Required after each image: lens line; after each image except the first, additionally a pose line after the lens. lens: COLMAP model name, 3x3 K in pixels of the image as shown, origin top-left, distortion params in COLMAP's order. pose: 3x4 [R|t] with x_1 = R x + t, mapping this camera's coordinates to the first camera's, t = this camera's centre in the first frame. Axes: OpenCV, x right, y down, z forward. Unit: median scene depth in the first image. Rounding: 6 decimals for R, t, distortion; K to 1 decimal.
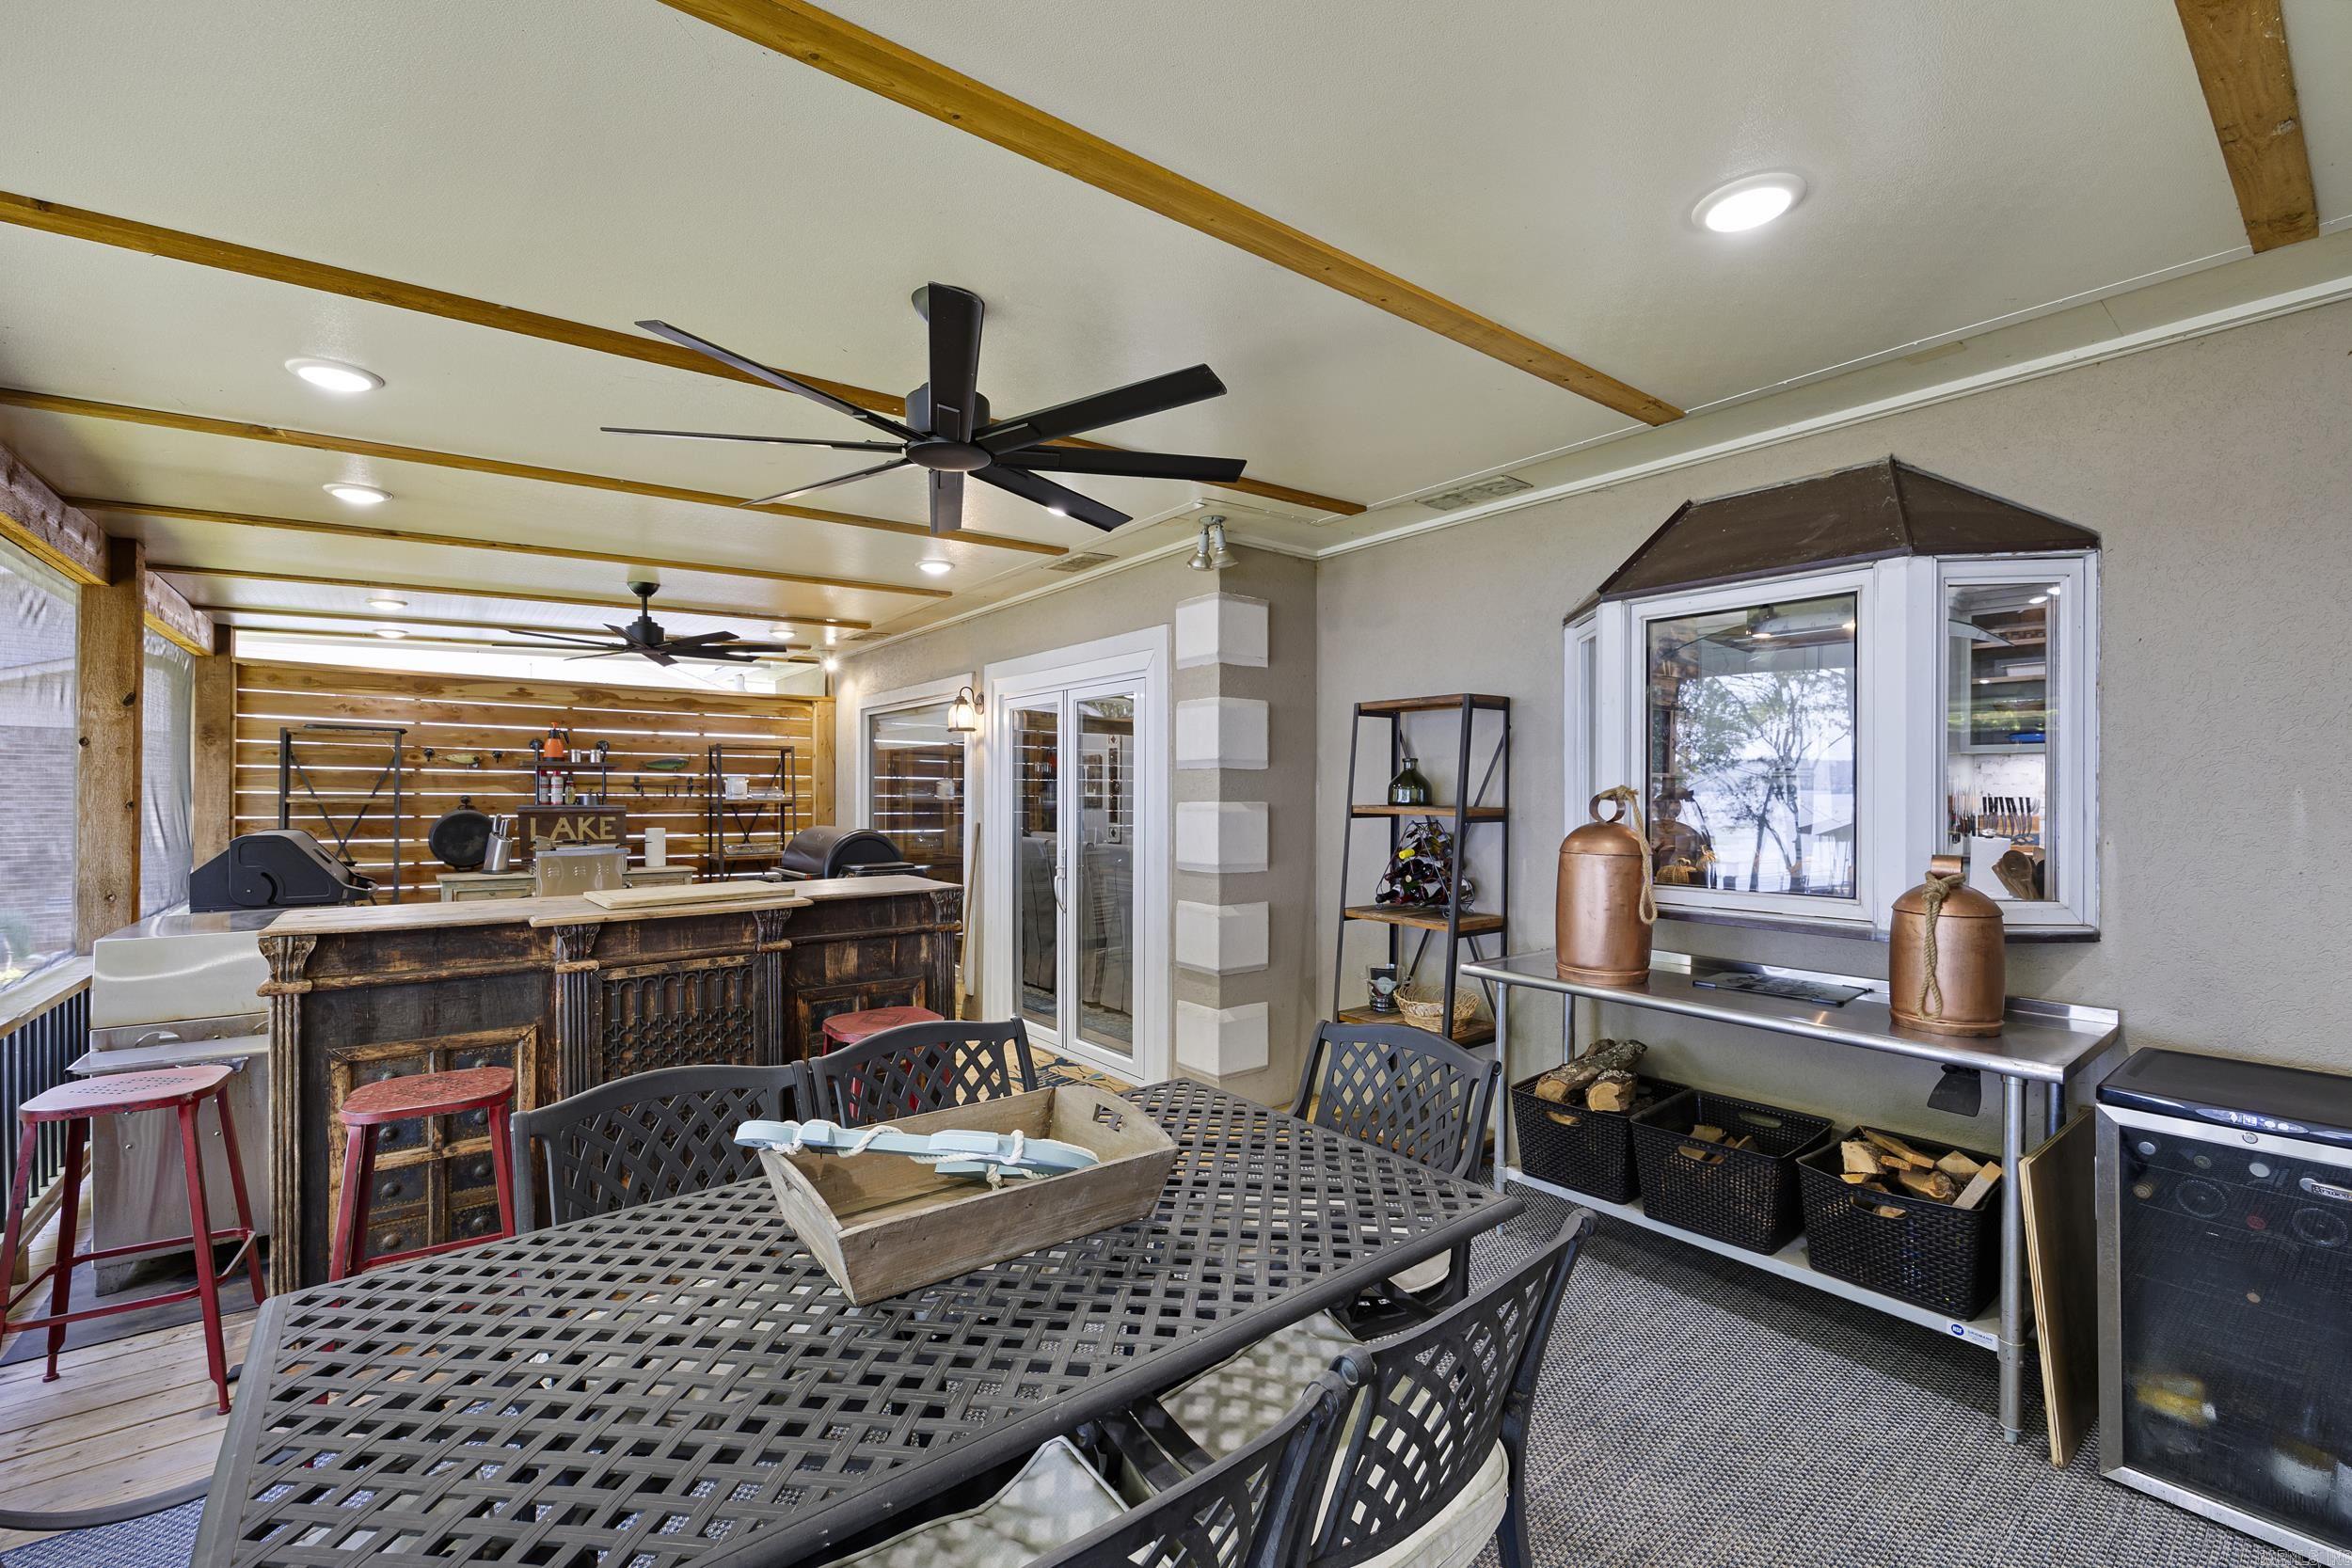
lens RADIAL K [[982.8, 0, 1182.0], [0, 982.8, 770.4], [0, 0, 1]] dist [-0.003302, 0.000078]
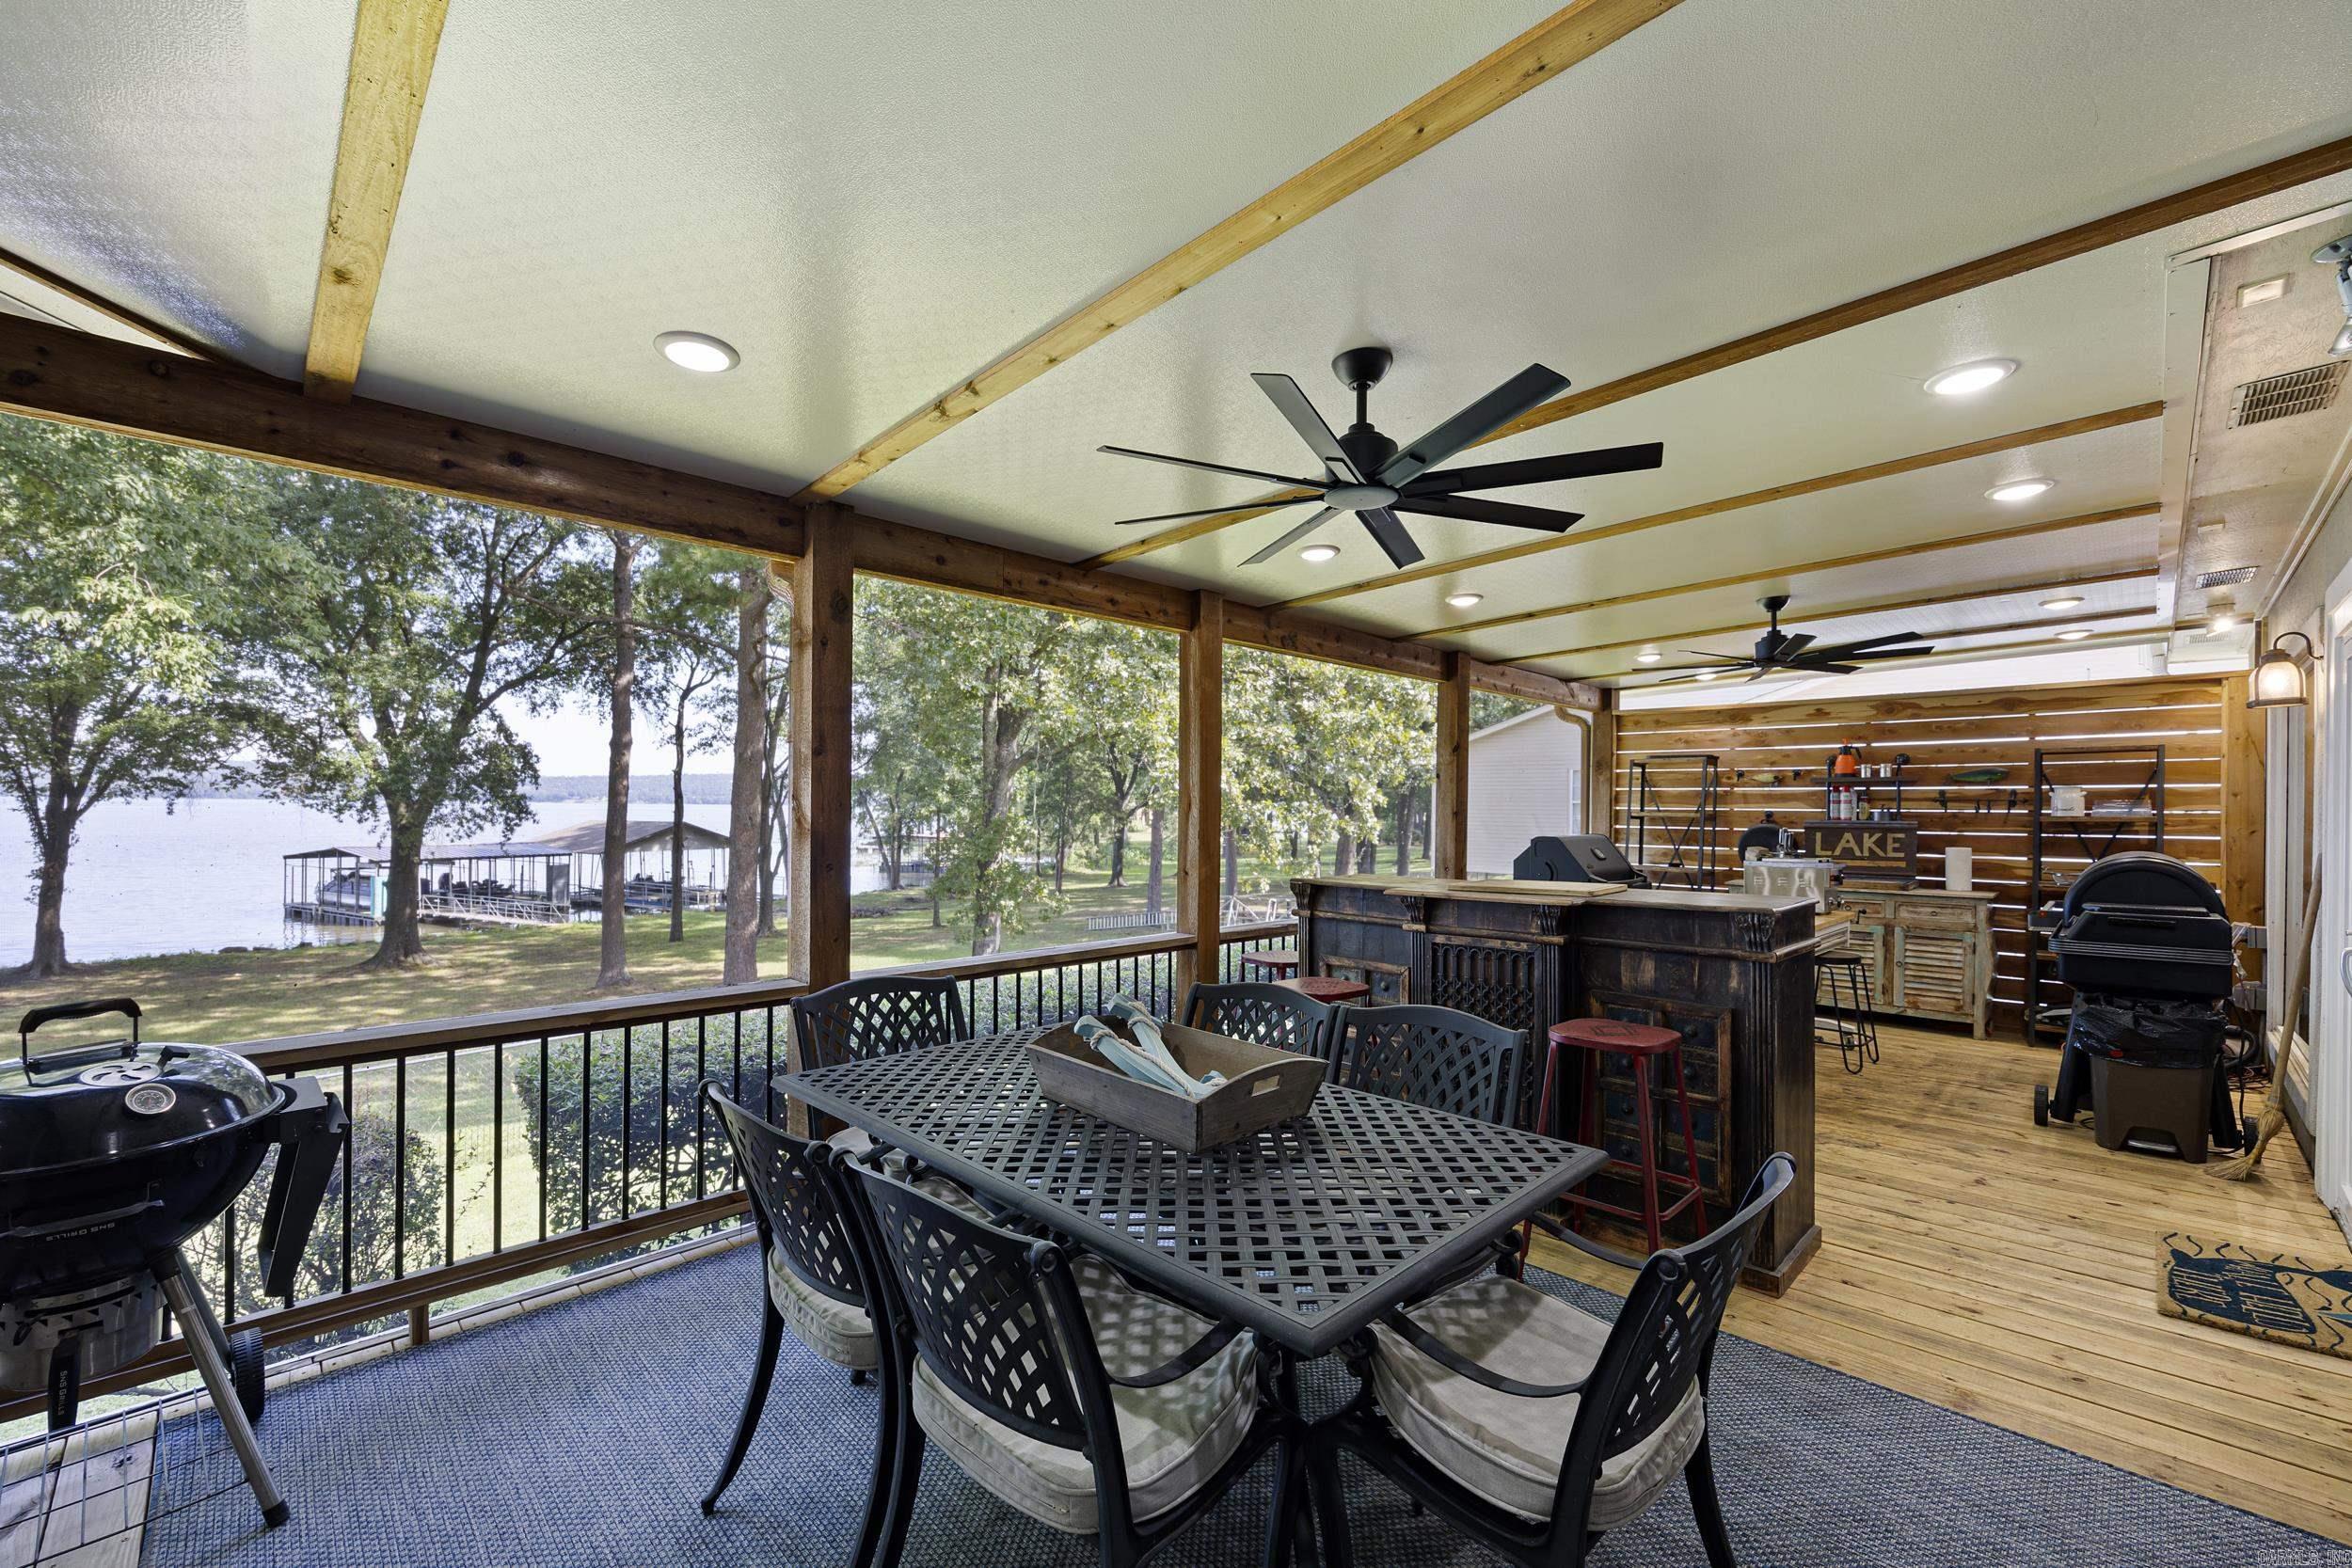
lens RADIAL K [[982.8, 0, 1192.2], [0, 982.8, 807.4], [0, 0, 1]] dist [-0.003302, 0.000078]
pose [[0.094540, -0.005218, -0.995507, 0.315203], [0.019484, 0.999804, -0.003390, 0.012579], [0.995330, -0.019076, 0.094623, 0.241711]]
